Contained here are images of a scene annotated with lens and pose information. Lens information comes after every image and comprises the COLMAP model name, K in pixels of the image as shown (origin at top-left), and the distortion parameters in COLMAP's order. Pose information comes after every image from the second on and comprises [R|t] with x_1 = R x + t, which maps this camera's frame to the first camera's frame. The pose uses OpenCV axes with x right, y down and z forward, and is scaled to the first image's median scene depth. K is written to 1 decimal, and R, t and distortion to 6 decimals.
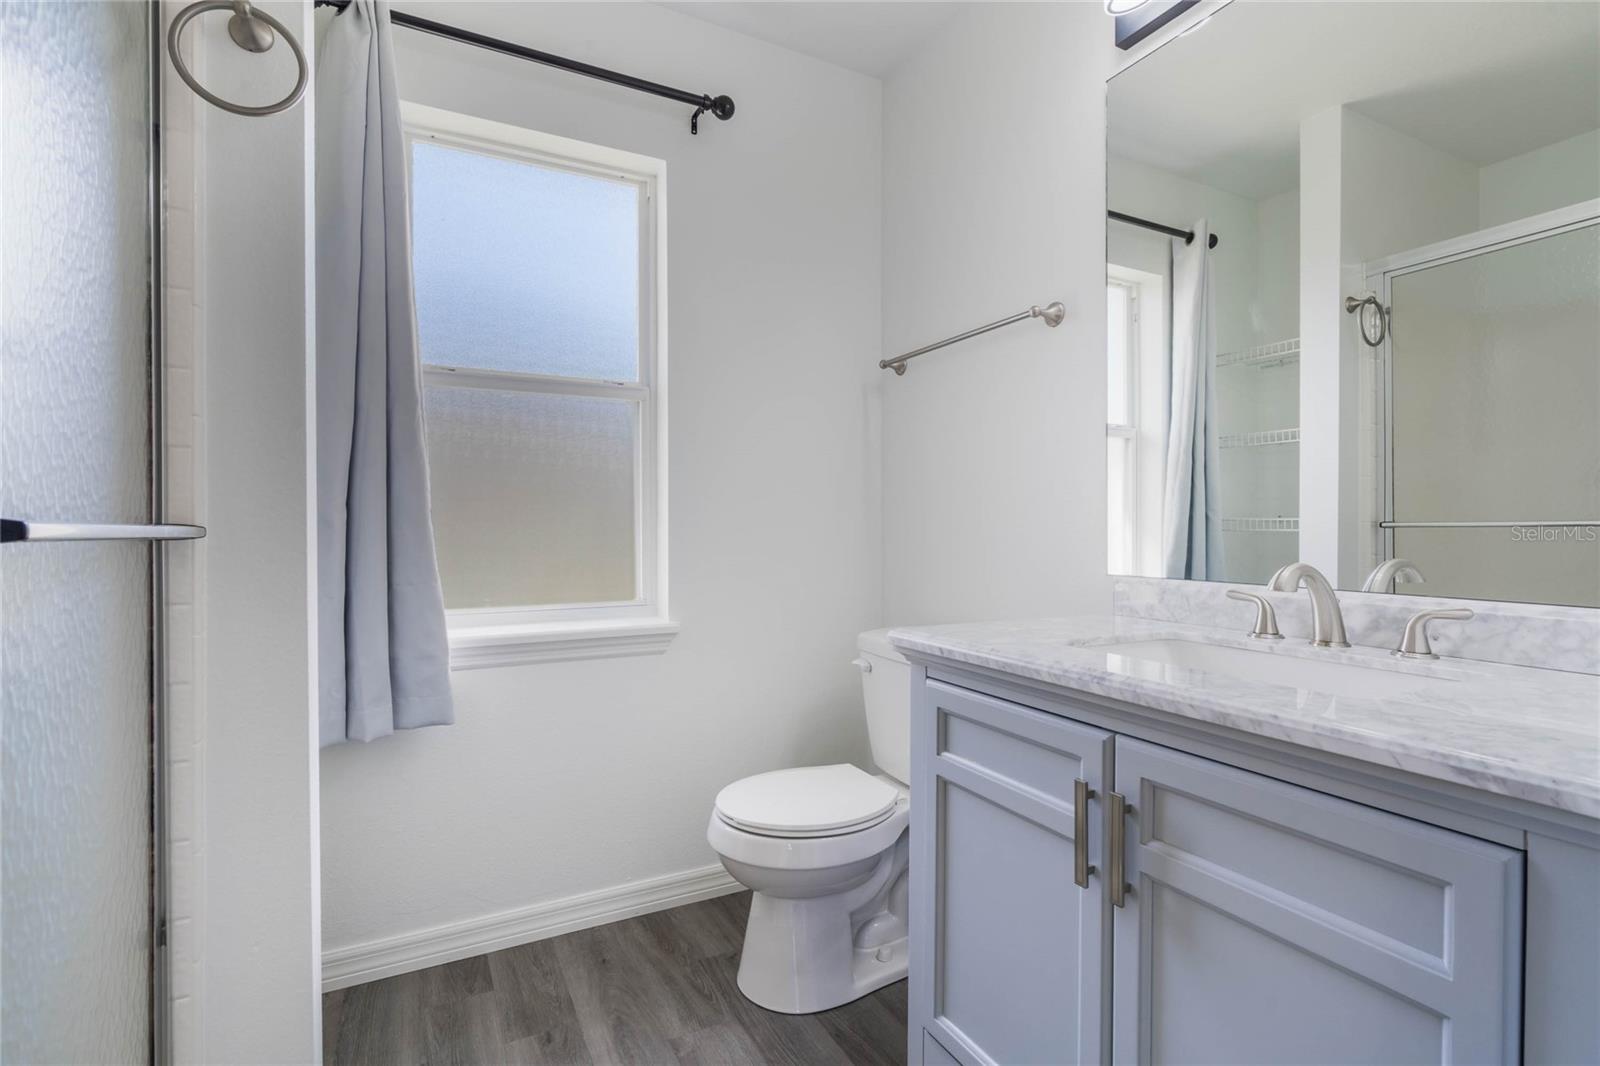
lens RADIAL K [[733.0, 0, 803.3], [0, 733.0, 537.8], [0, 0, 1]] dist [-0.001342, 0.000924]
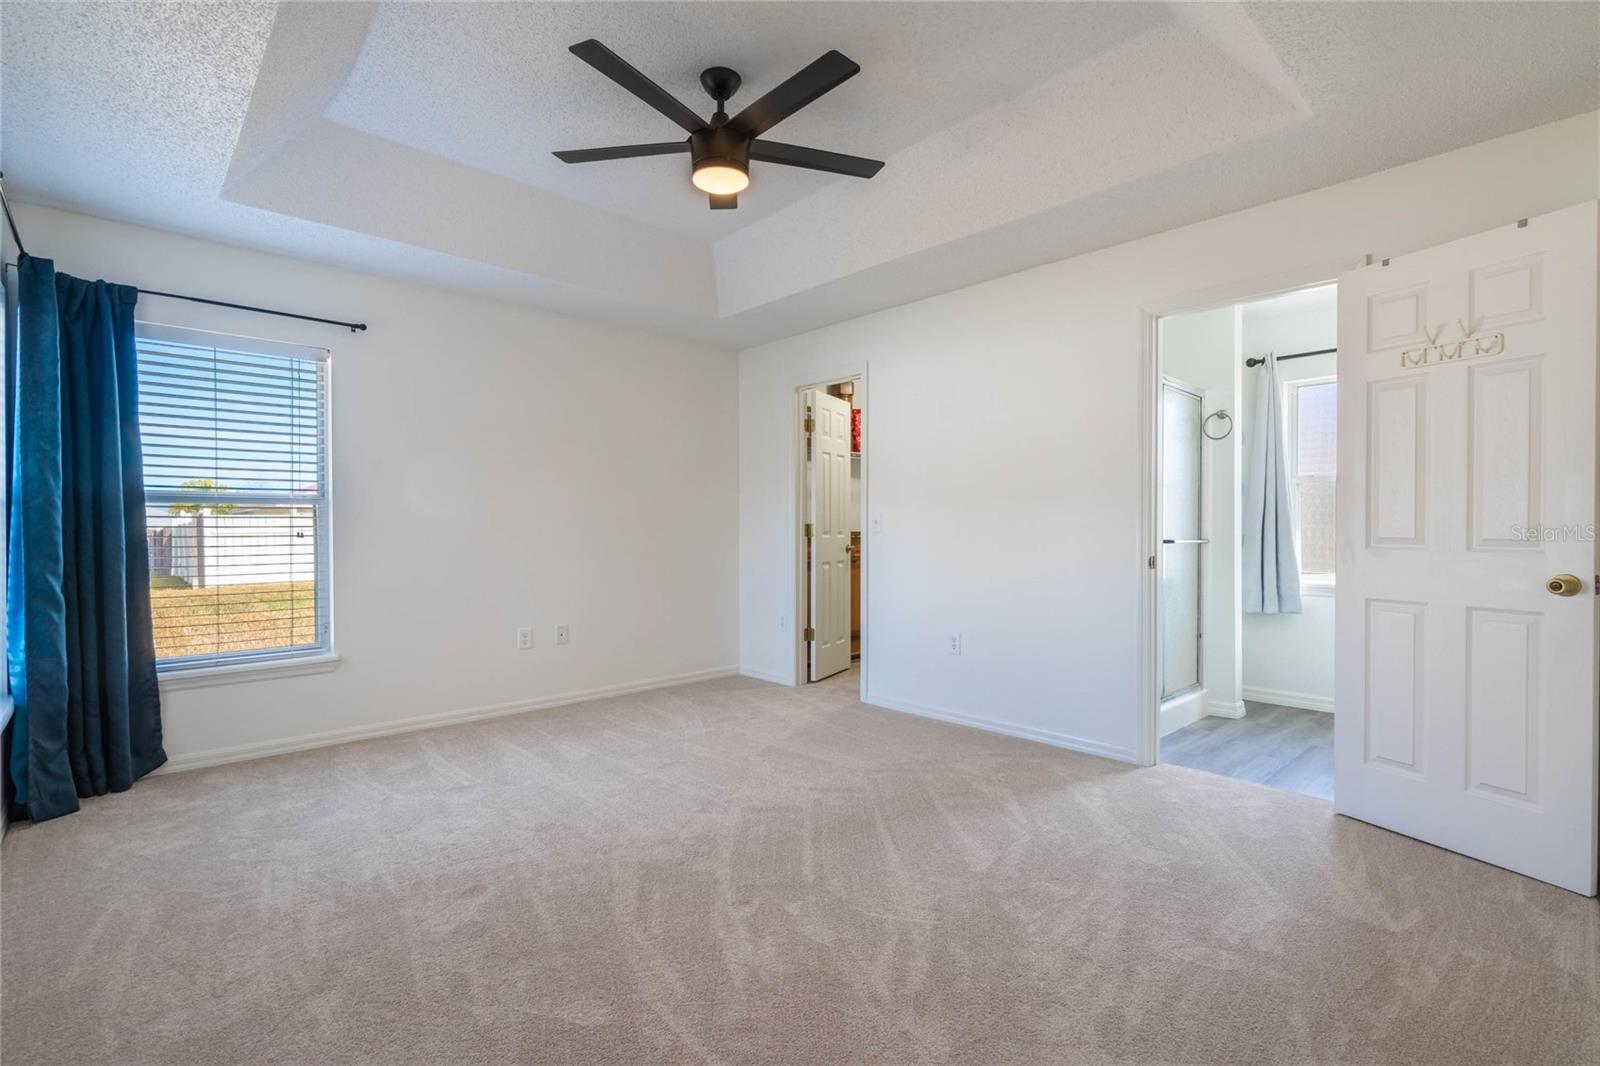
lens RADIAL K [[733.0, 0, 802.1], [0, 733.0, 533.6], [0, 0, 1]] dist [-0.001342, 0.000924]
pose [[0.286794, 0.014493, -0.957883, 2.438013], [-0.002198, 0.999893, 0.014471, -0.106046], [0.957990, -0.002044, 0.286795, -2.347229]]
